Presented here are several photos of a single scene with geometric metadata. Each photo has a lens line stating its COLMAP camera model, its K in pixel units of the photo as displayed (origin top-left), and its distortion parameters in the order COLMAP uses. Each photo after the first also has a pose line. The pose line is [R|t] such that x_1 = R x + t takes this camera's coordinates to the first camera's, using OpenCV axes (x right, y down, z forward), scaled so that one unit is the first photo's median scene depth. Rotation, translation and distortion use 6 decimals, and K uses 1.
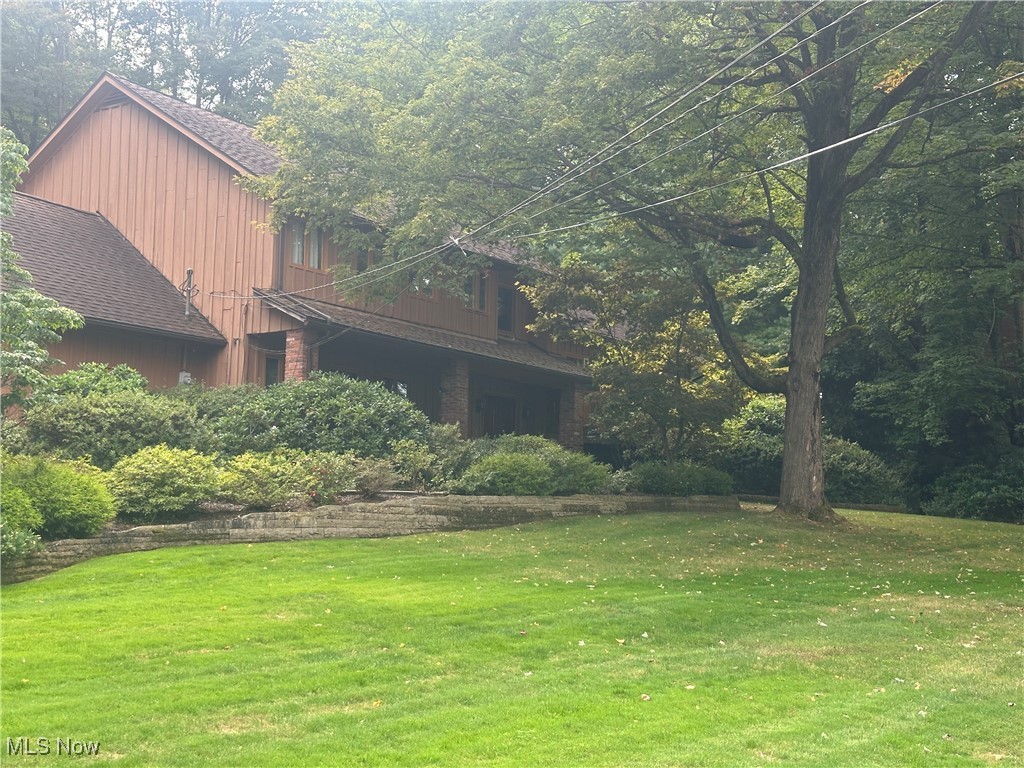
lens RADIAL K [[1418.4, 0, 507.7], [0, 1418.4, 386.4], [0, 0, 1]] dist [0.107881, 0.000000]
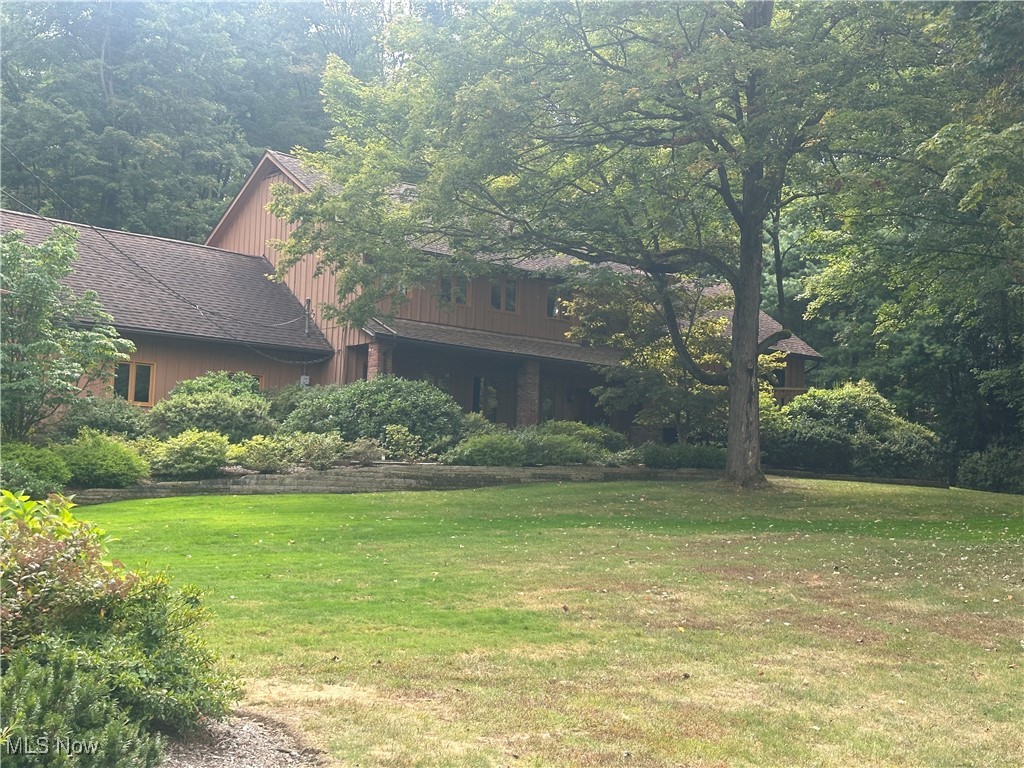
lens RADIAL K [[1418.4, 0, 516.8], [0, 1418.4, 381.2], [0, 0, 1]] dist [0.107881, 0.000000]
pose [[0.961744, -0.015076, -0.273533, 0.373817], [0.016543, 0.999858, 0.003058, -0.006105], [0.273449, -0.007467, 0.961858, -0.260146]]
